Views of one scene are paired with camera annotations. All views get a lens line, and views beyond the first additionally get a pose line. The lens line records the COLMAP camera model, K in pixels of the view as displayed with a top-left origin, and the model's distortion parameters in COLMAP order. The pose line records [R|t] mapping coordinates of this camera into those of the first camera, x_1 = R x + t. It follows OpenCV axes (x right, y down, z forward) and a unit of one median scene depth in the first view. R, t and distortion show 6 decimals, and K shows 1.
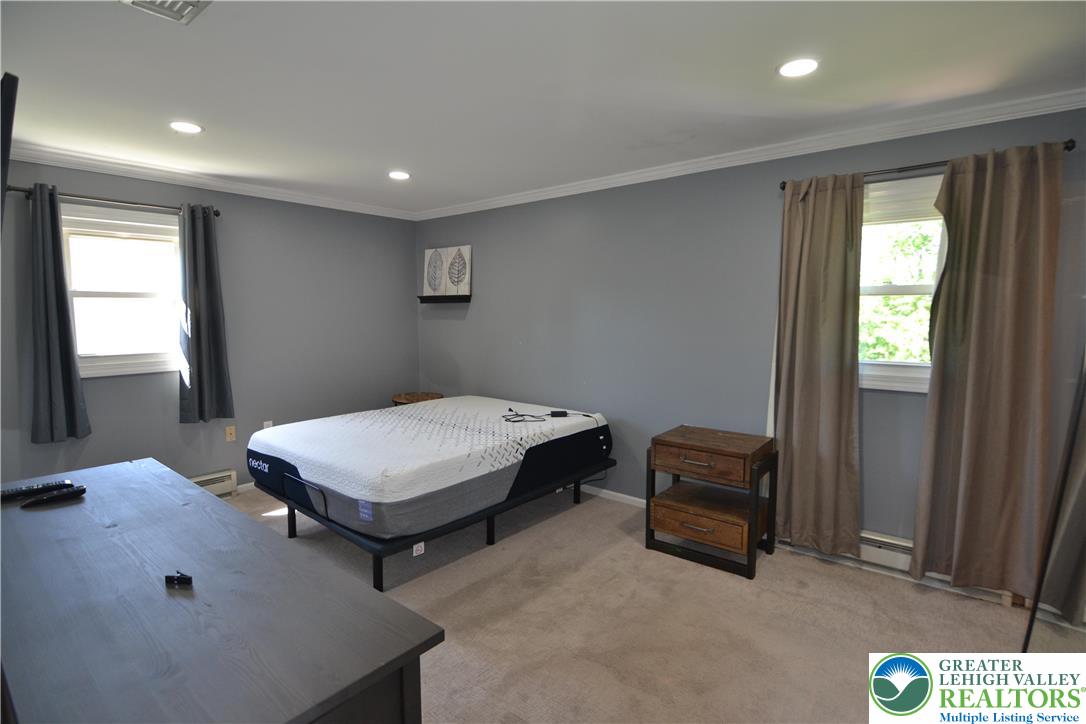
lens RADIAL K [[531.8, 0, 538.8], [0, 531.8, 356.0], [0, 0, 1]] dist [-0.014805, -0.001790]
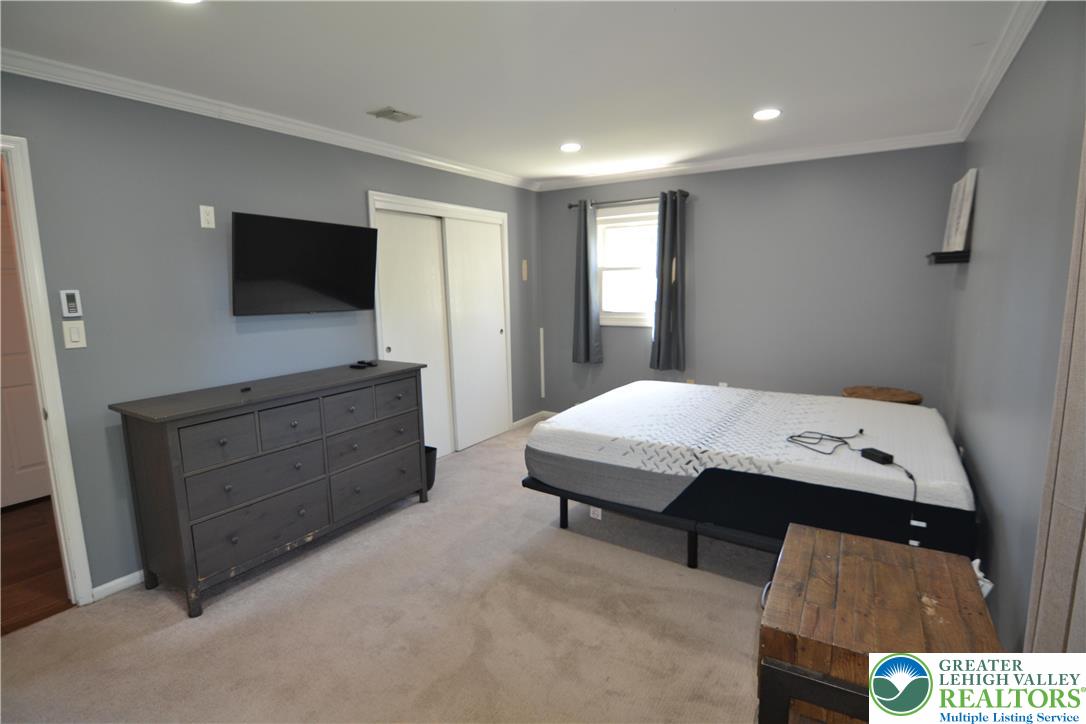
lens RADIAL K [[531.8, 0, 540.4], [0, 531.8, 363.4], [0, 0, 1]] dist [-0.014805, -0.001790]
pose [[0.118156, 0.153086, -0.981124, 0.666104], [-0.063550, 0.987185, 0.146379, -0.063526], [0.990959, 0.045055, 0.126370, 0.675534]]
